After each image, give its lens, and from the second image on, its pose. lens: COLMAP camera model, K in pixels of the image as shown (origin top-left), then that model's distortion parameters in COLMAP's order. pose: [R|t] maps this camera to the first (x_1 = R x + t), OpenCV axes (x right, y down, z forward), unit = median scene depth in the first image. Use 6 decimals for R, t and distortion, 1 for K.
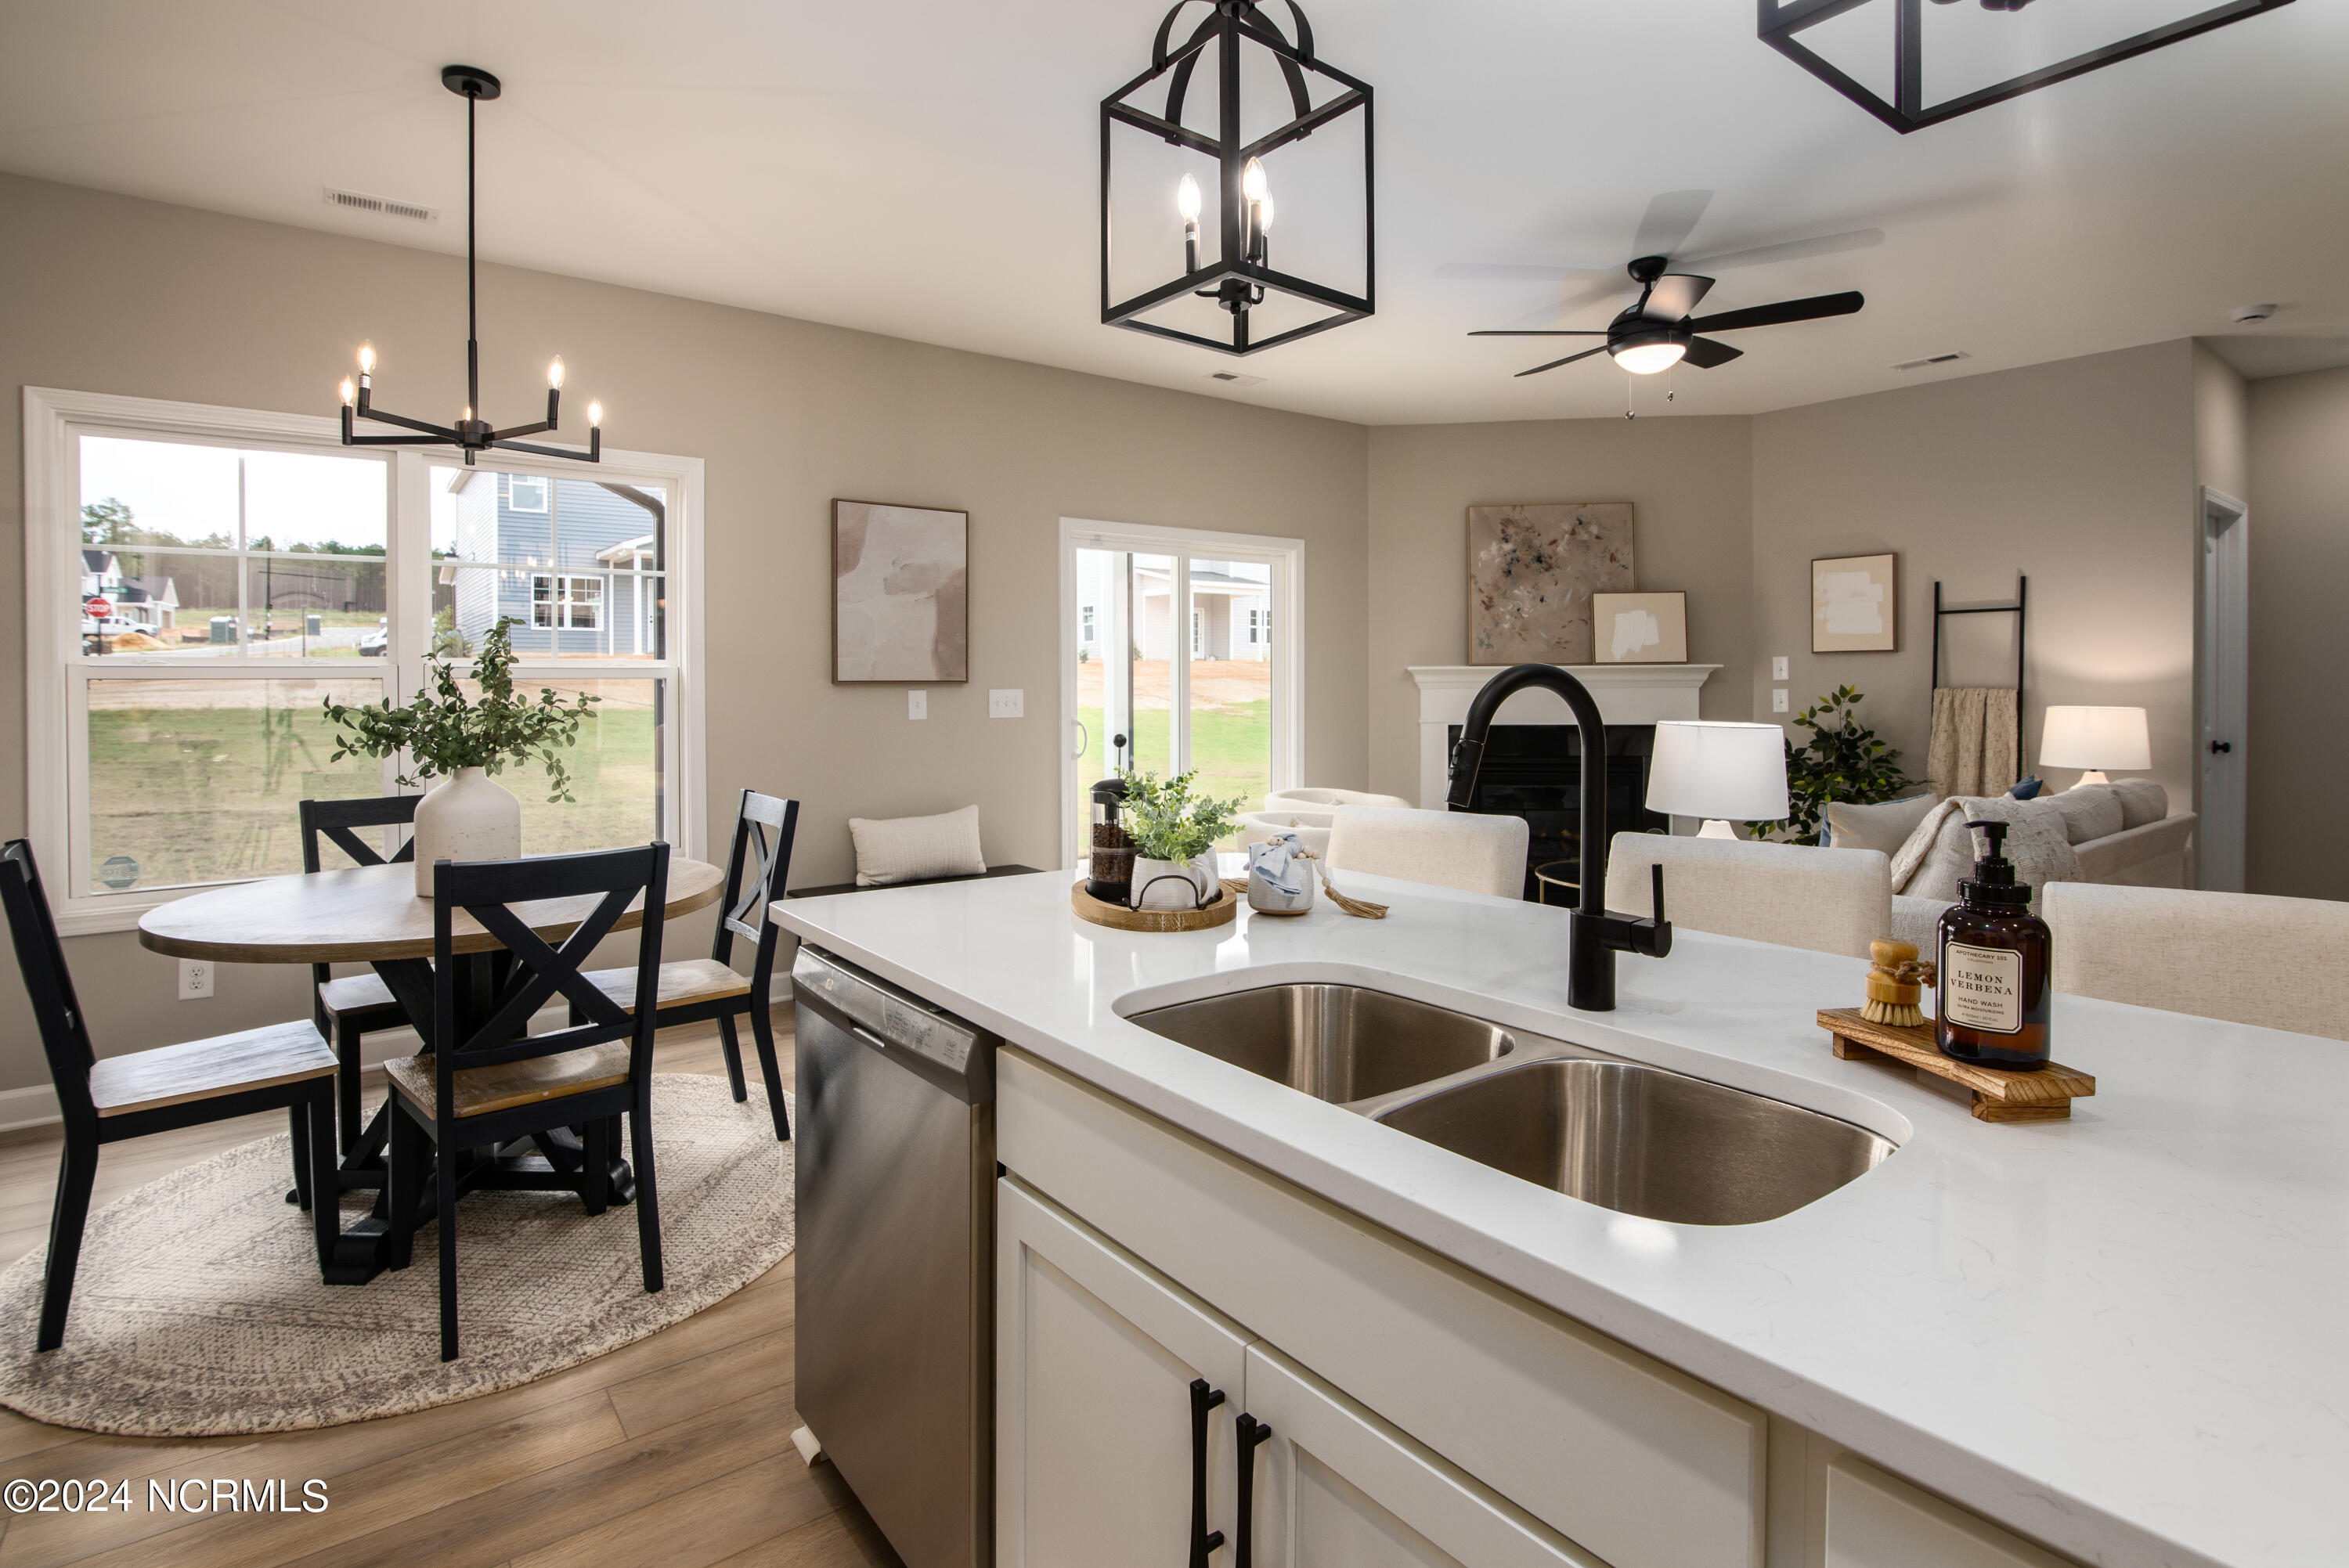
lens RADIAL K [[1138.9, 0, 1163.4], [0, 1138.9, 706.0], [0, 0, 1]] dist [-0.024118, -0.000364]
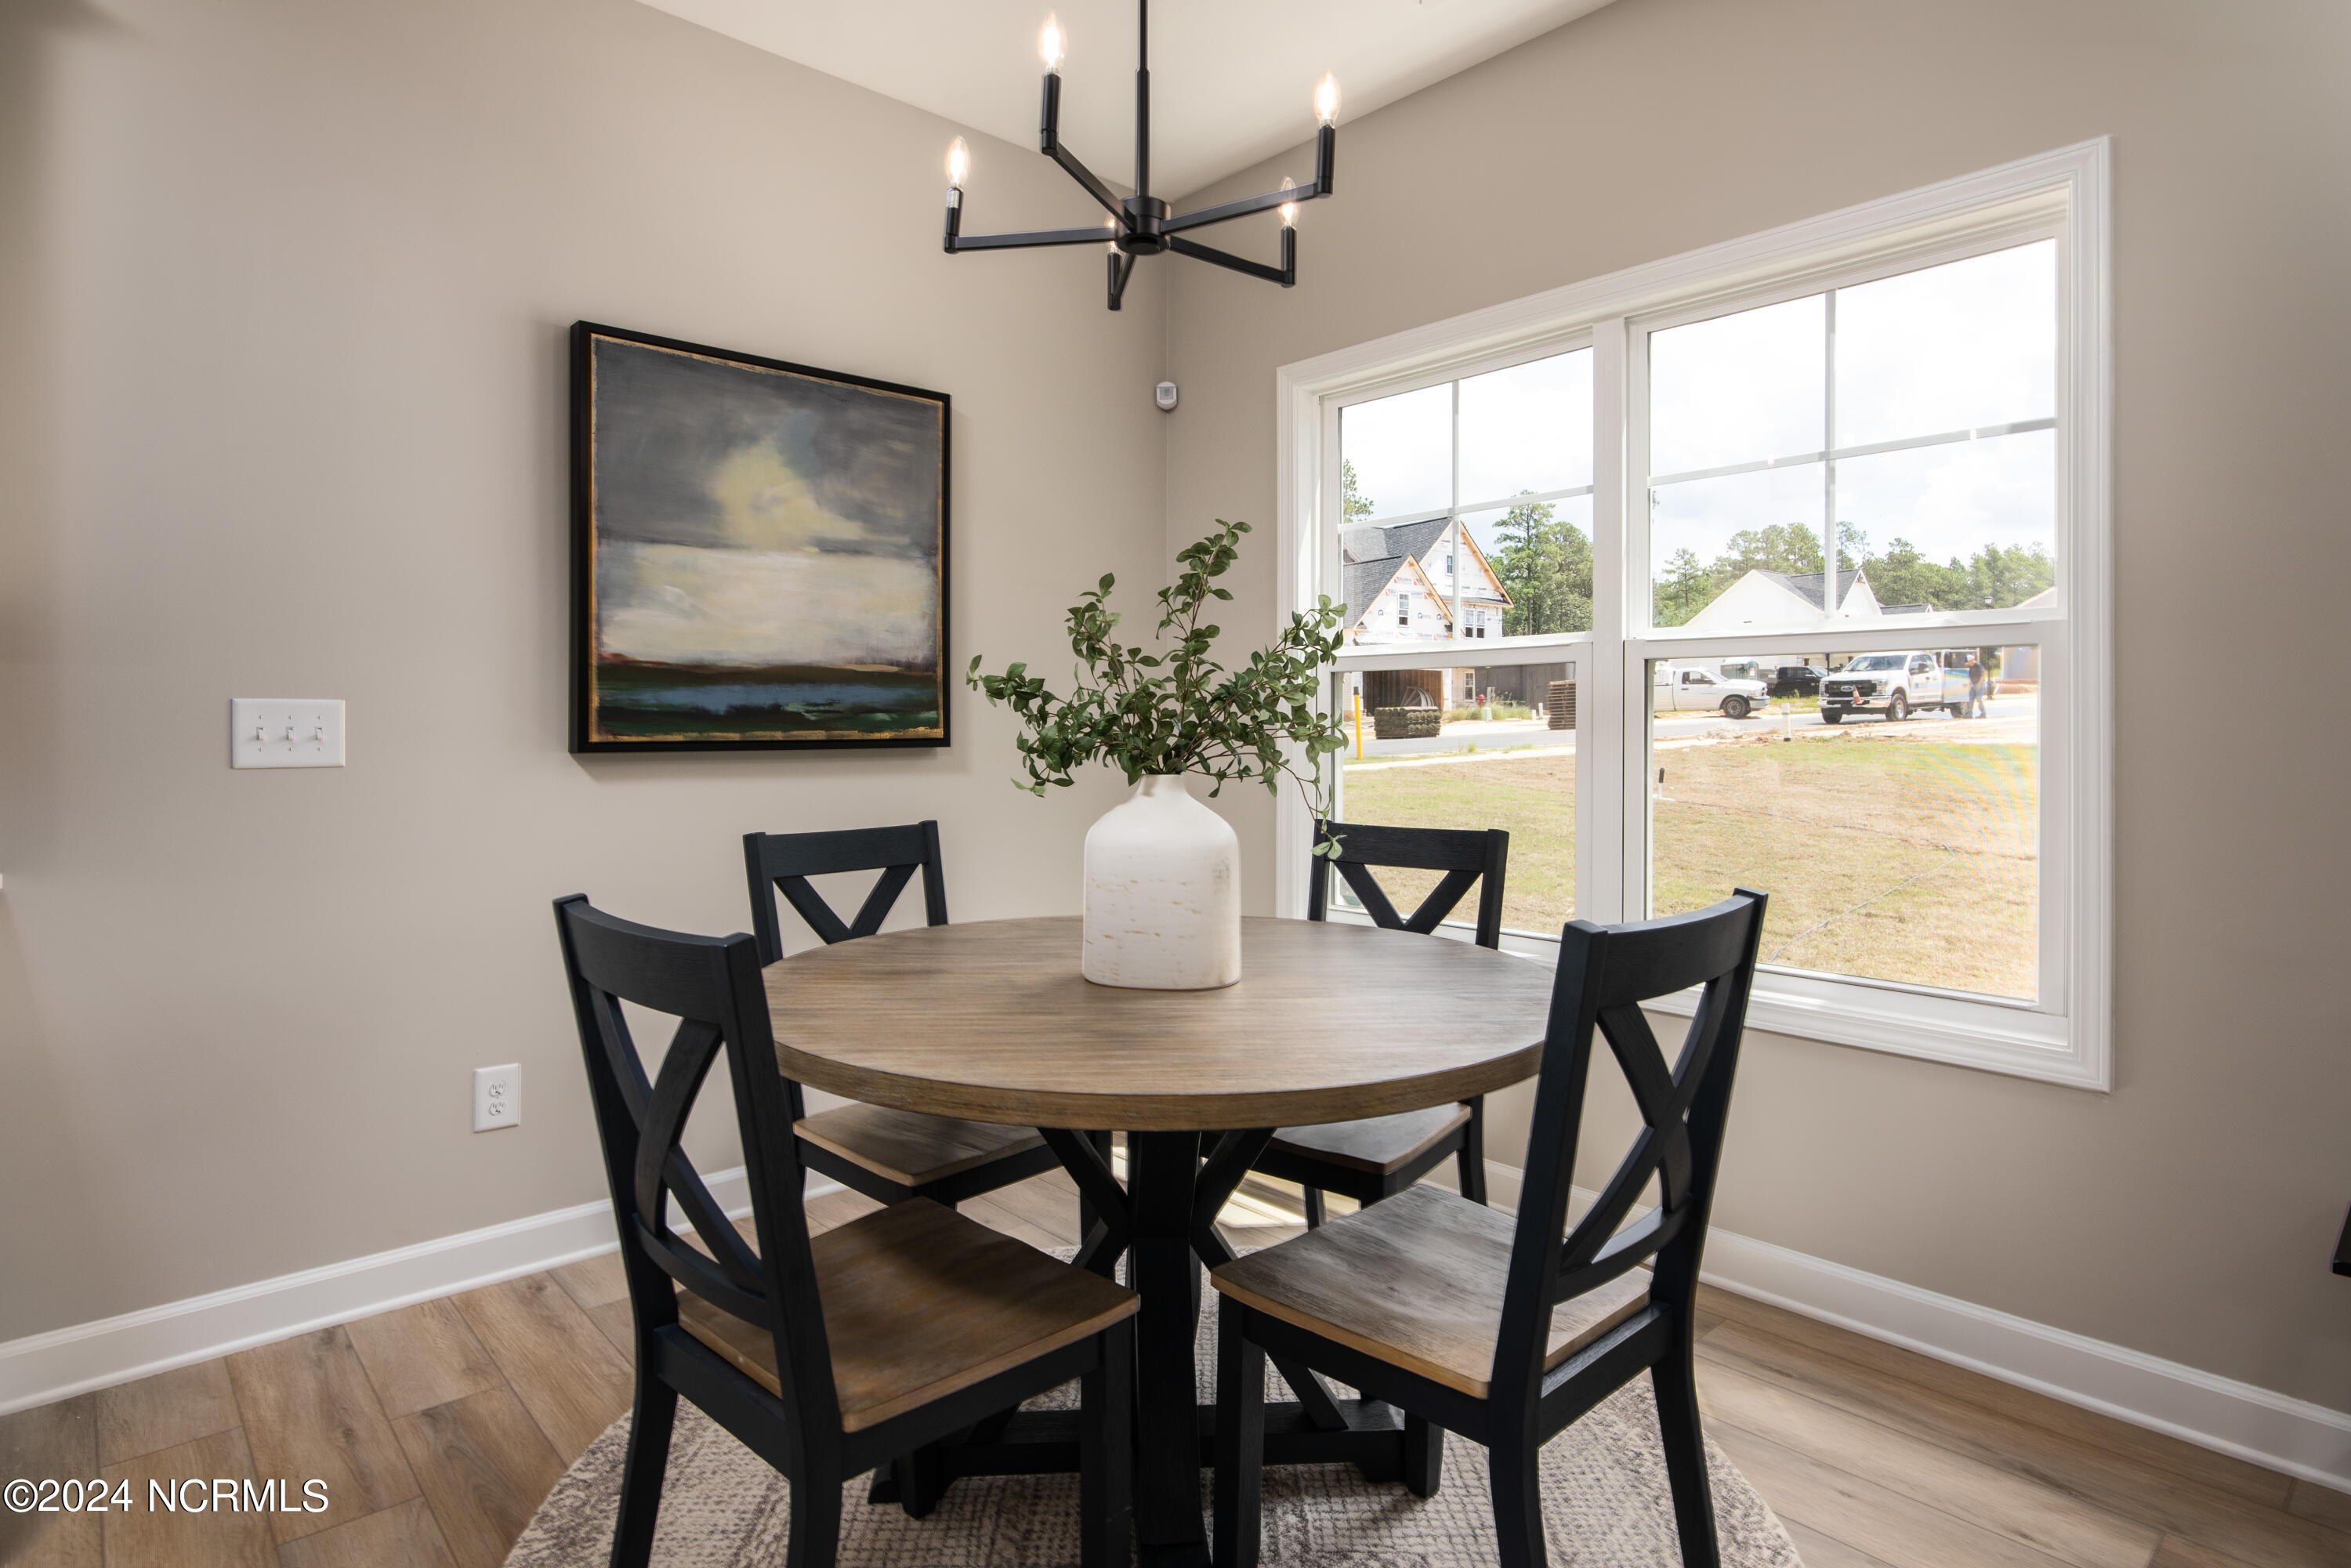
lens RADIAL K [[1251.8, 0, 1177.1], [0, 1251.8, 734.3], [0, 0, 1]] dist [-0.023051, 0.001386]
pose [[0.091475, 0.009523, -0.995762, 0.029590], [-0.022890, 0.999710, 0.007458, 0.014050], [0.995544, 0.022111, 0.091666, 0.507480]]
